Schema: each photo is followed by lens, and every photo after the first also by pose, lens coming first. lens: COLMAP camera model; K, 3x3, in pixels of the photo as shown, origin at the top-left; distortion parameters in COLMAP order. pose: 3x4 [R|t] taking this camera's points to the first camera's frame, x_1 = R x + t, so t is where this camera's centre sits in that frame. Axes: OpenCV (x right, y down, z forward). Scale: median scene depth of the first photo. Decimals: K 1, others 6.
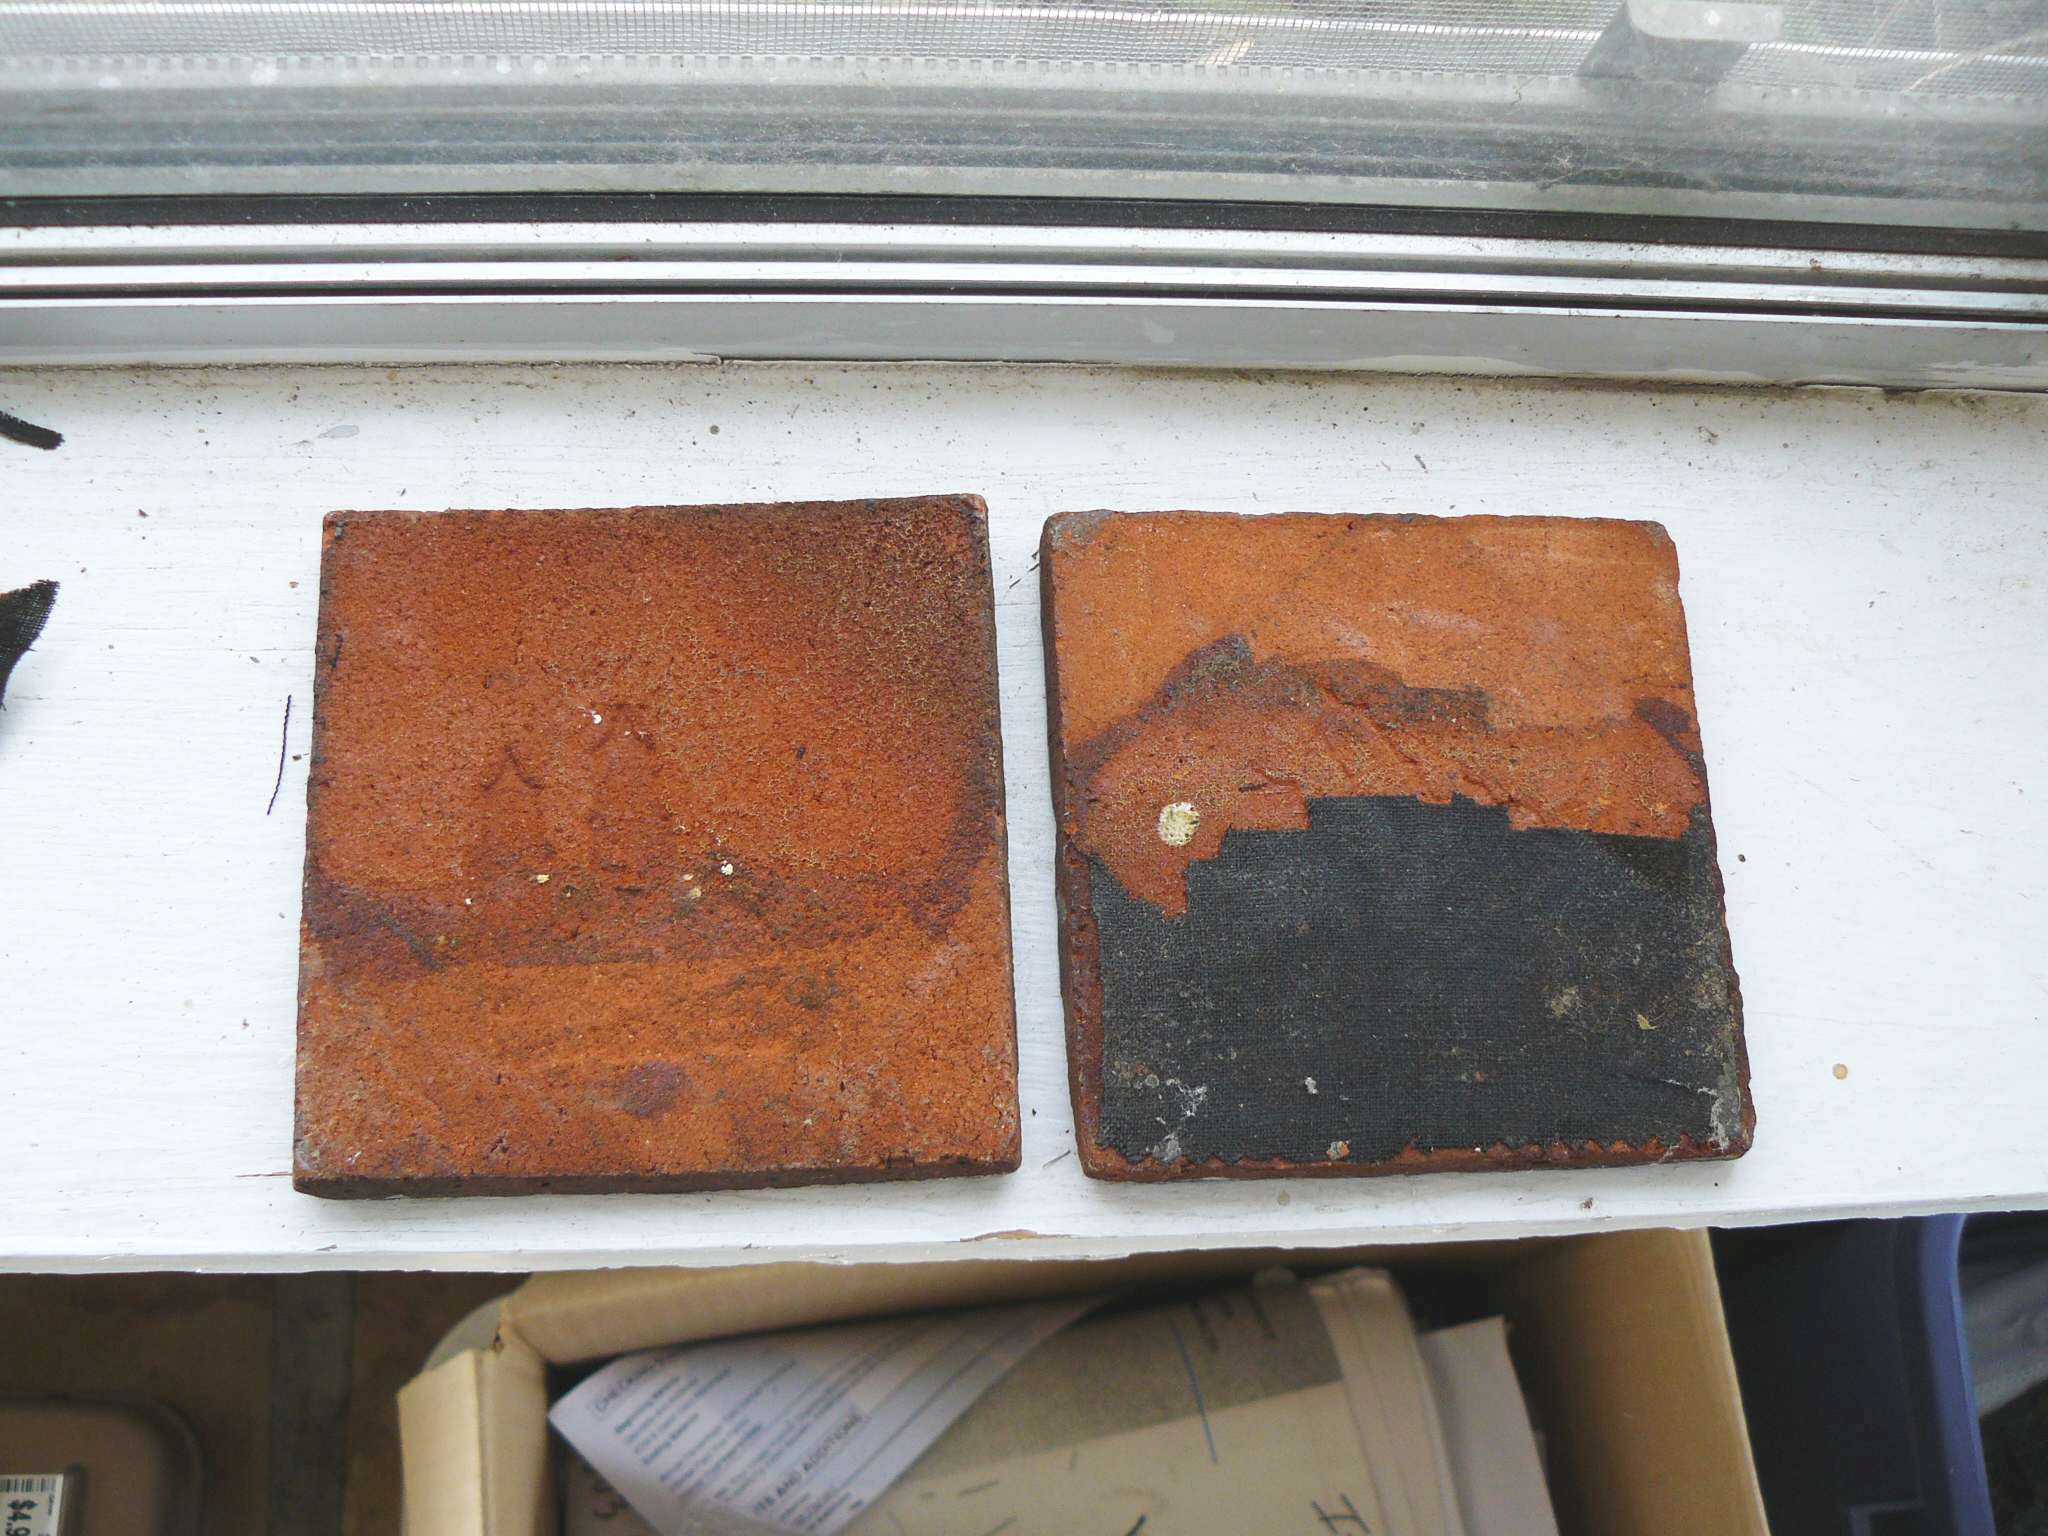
lens RADIAL K [[2049.4, 0, 1019.4], [0, 2049.4, 765.2], [0, 0, 1]] dist [-0.141806, 0.000000]
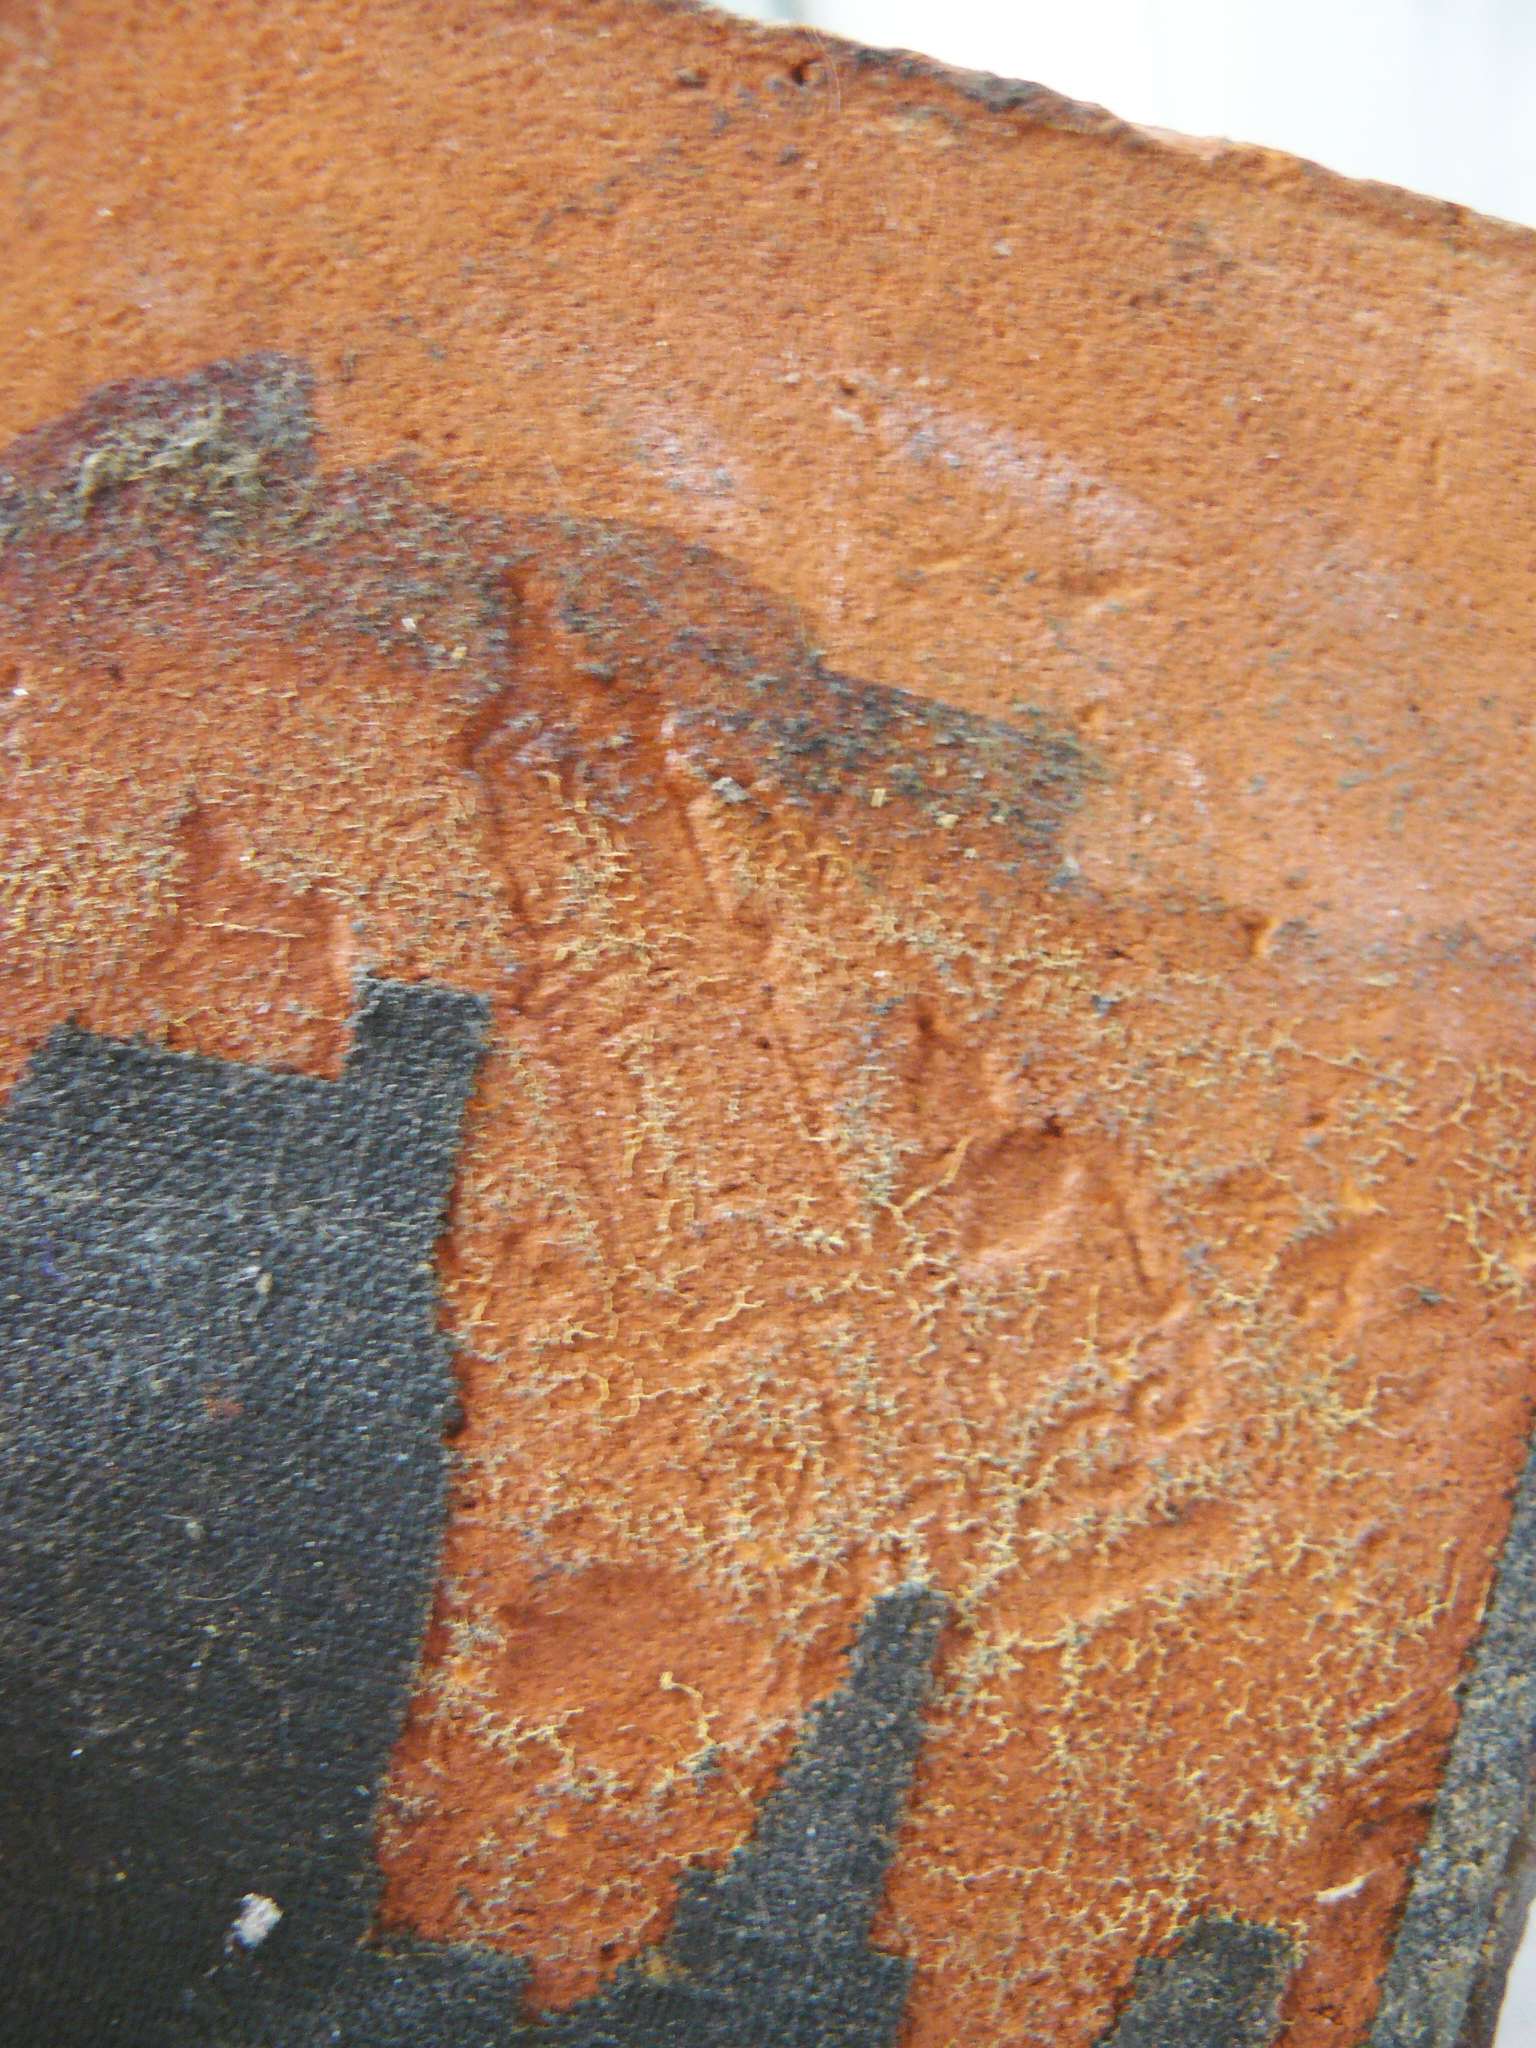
lens RADIAL K [[2049.4, 0, 769.1], [0, 2049.4, 1028.5], [0, 0, 1]] dist [-0.141806, 0.000000]
pose [[0.969705, 0.244218, 0.005502, 0.196064], [-0.233545, 0.920250, 0.314000, -0.082204], [0.071621, -0.305772, 0.949407, 0.712690]]
